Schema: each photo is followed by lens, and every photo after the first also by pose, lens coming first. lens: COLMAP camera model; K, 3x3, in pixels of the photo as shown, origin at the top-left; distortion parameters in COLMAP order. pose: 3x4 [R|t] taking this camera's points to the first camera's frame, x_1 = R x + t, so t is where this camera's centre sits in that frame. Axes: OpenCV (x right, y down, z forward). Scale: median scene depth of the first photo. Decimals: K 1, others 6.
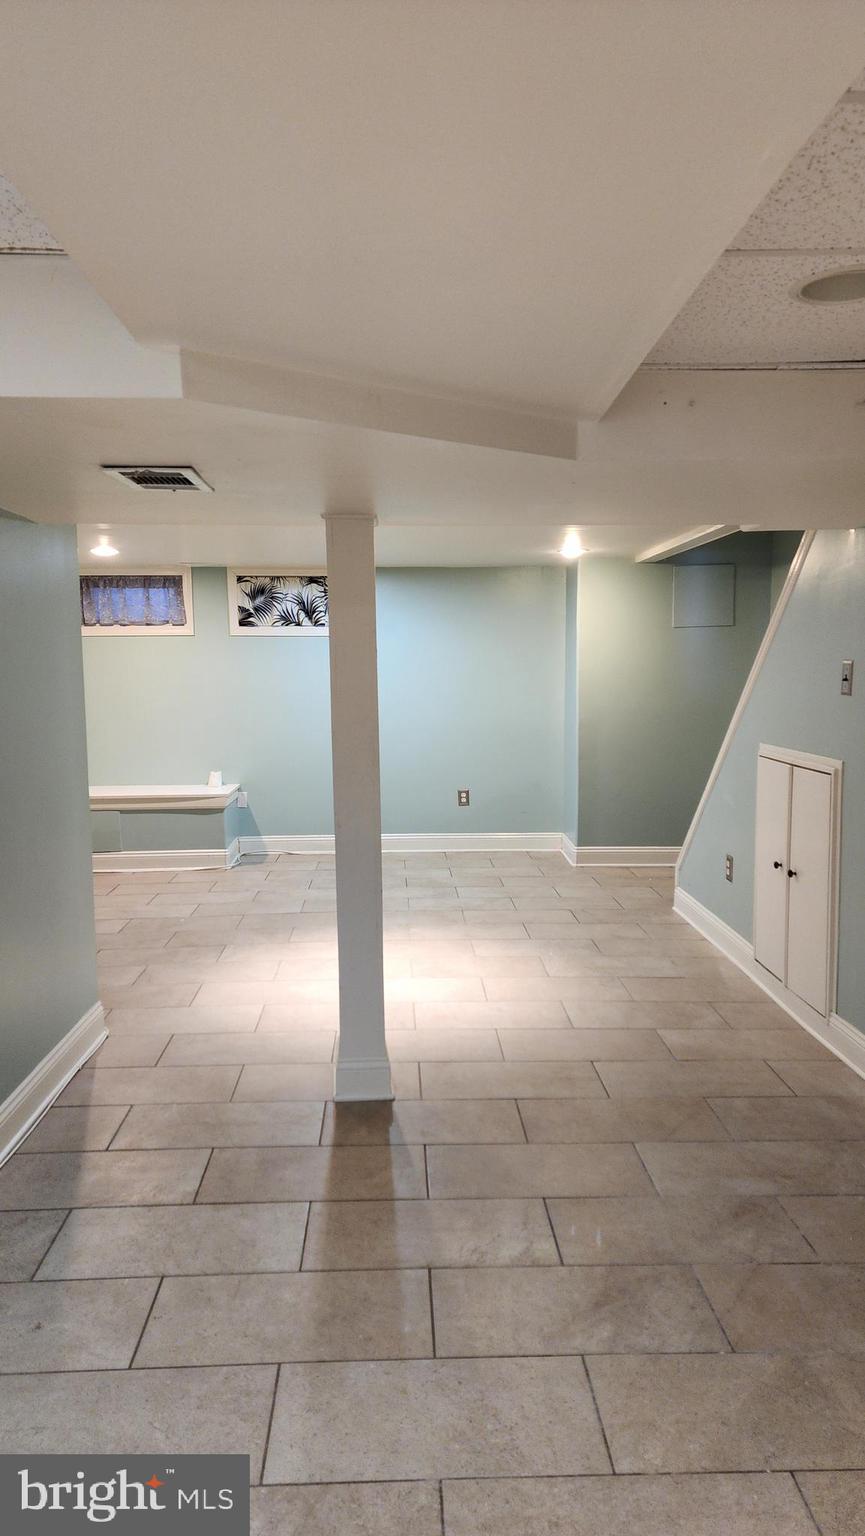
lens RADIAL K [[1021.5, 0, 432.5], [0, 1021.5, 768.0], [0, 0, 1]] dist [0.112910, -0.137822]
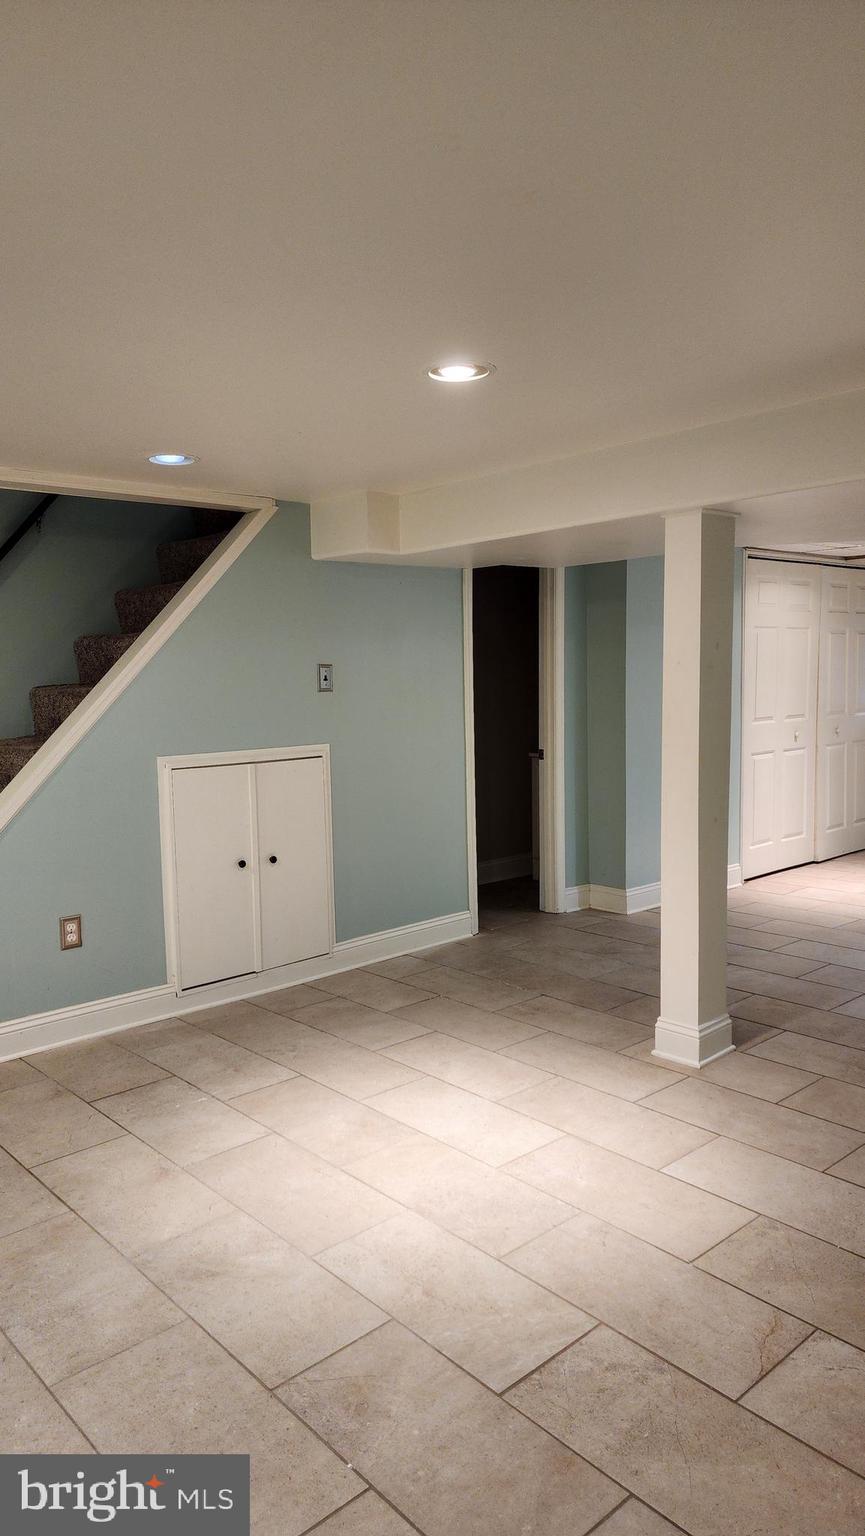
lens RADIAL K [[1021.5, 0, 432.5], [0, 1021.5, 768.0], [0, 0, 1]] dist [0.112910, -0.137822]
pose [[-0.639684, -0.055626, 0.766623, -0.622187], [0.104333, 0.981863, 0.158301, -0.155439], [-0.761524, 0.181246, -0.622279, 1.626648]]
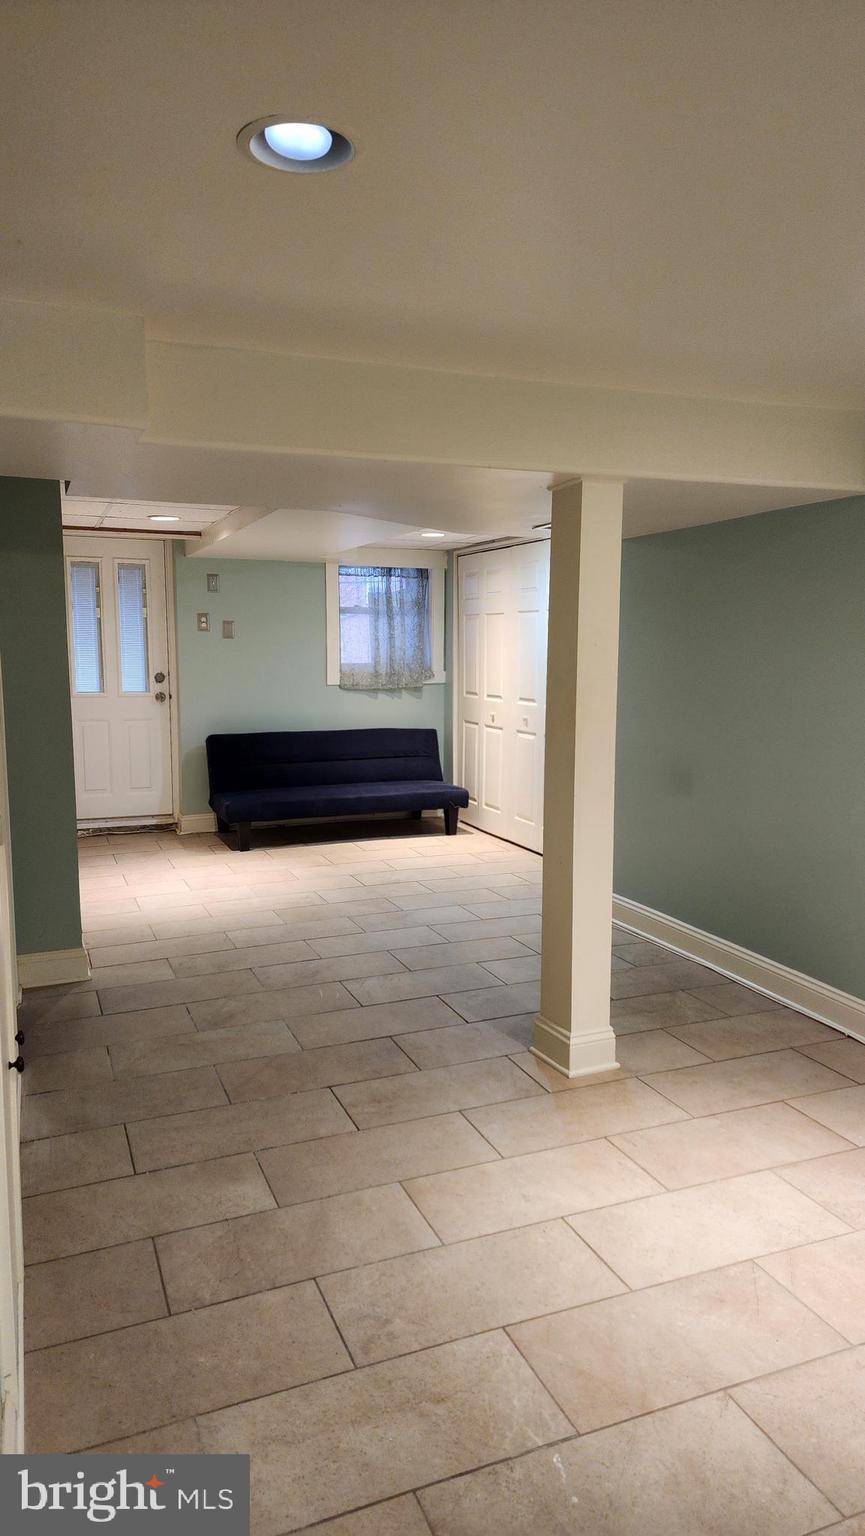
lens RADIAL K [[1021.5, 0, 432.5], [0, 1021.5, 768.0], [0, 0, 1]] dist [0.112910, -0.137822]
pose [[-0.942052, 0.047273, -0.332119, 0.338715], [-0.029602, 0.974445, 0.222666, -0.163420], [0.334158, 0.219594, -0.916579, 1.620835]]
